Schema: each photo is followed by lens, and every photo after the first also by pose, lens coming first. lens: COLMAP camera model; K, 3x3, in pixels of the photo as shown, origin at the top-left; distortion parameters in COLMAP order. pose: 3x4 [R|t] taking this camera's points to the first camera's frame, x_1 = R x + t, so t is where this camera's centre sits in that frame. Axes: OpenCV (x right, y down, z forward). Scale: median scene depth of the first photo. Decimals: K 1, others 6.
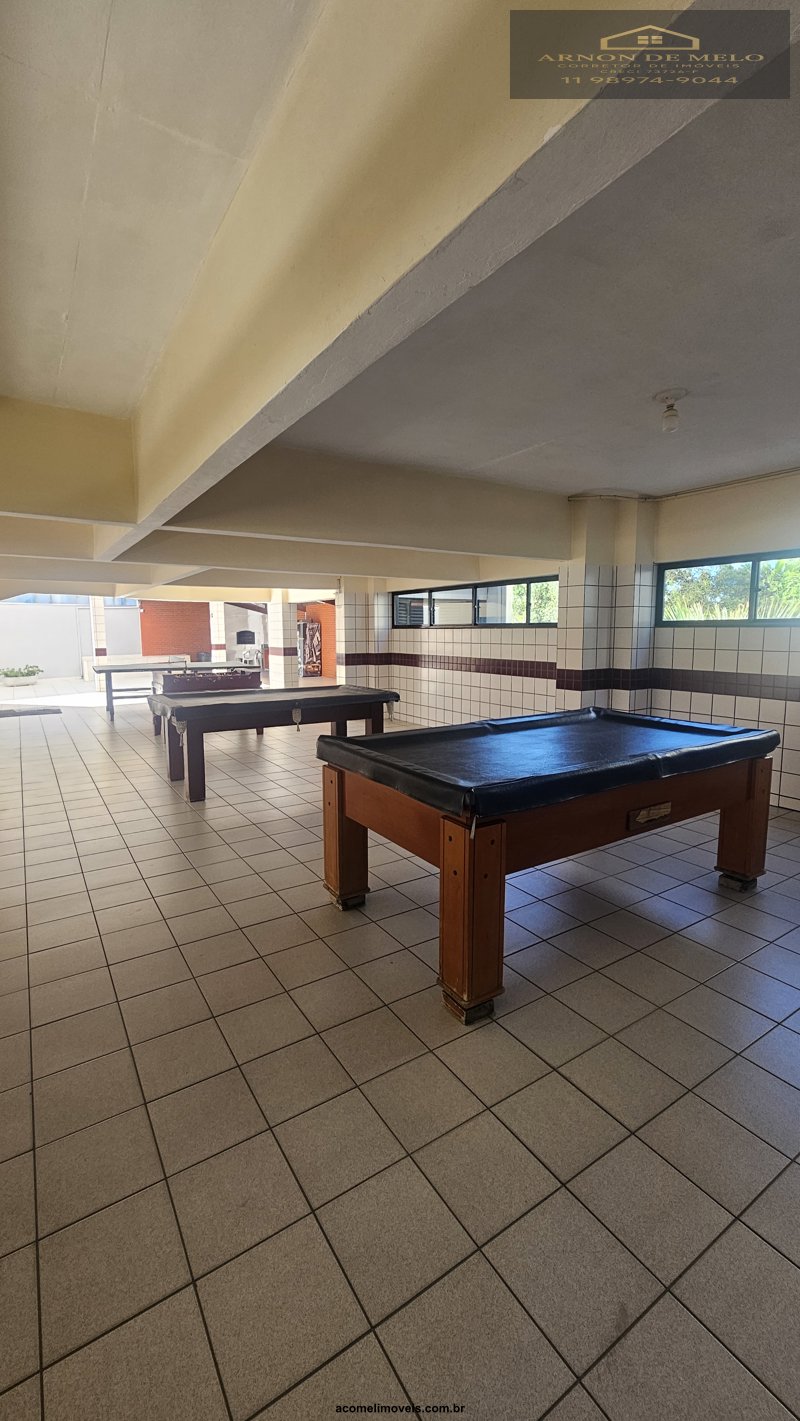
lens RADIAL K [[582.2, 0, 391.4], [0, 582.2, 700.1], [0, 0, 1]] dist [0.001652, 0.000546]
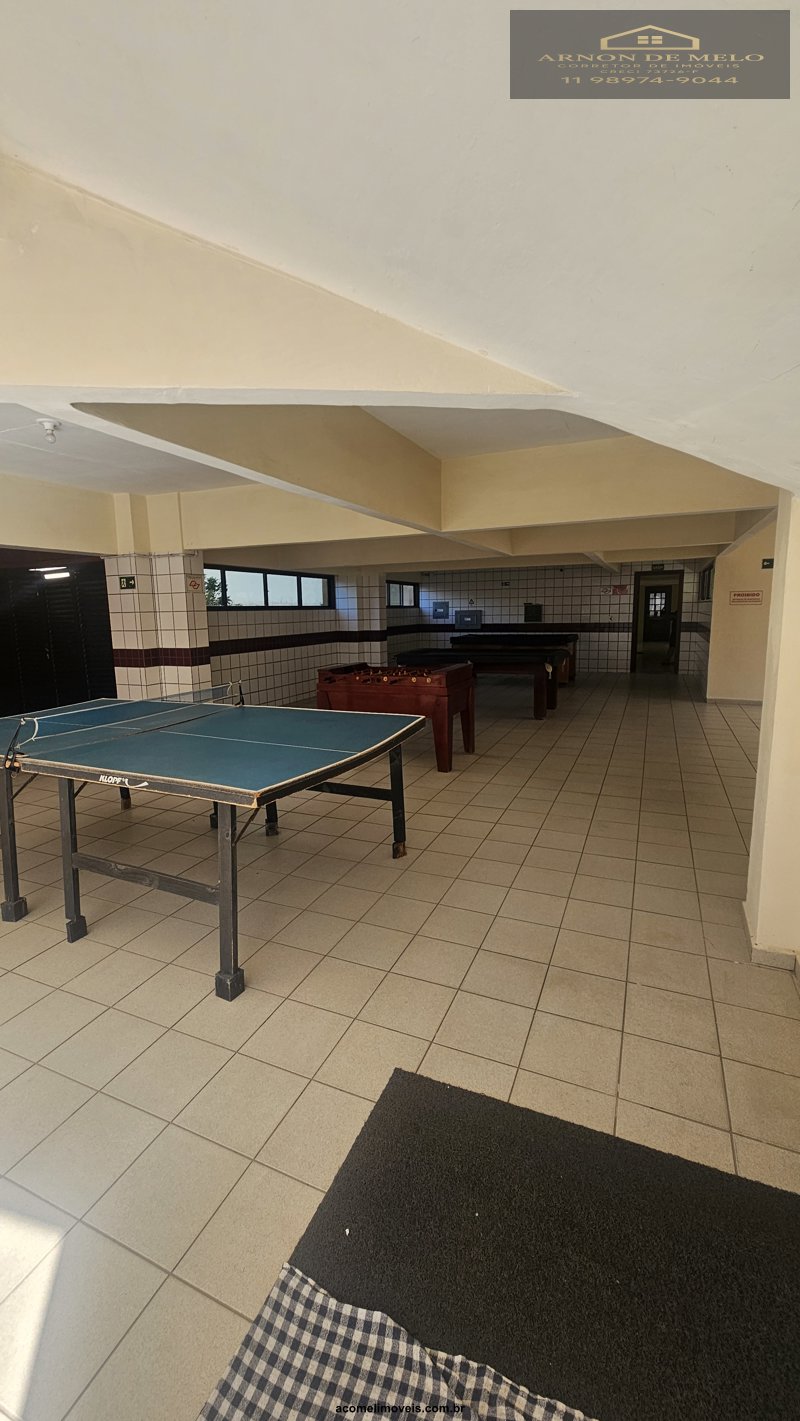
lens RADIAL K [[582.2, 0, 391.4], [0, 582.2, 700.1], [0, 0, 1]] dist [0.001652, 0.000546]
pose [[-0.551779, -0.116432, 0.825823, -0.956327], [0.112689, 0.970717, 0.212154, -0.171425], [-0.826342, 0.210123, -0.522501, 1.475246]]
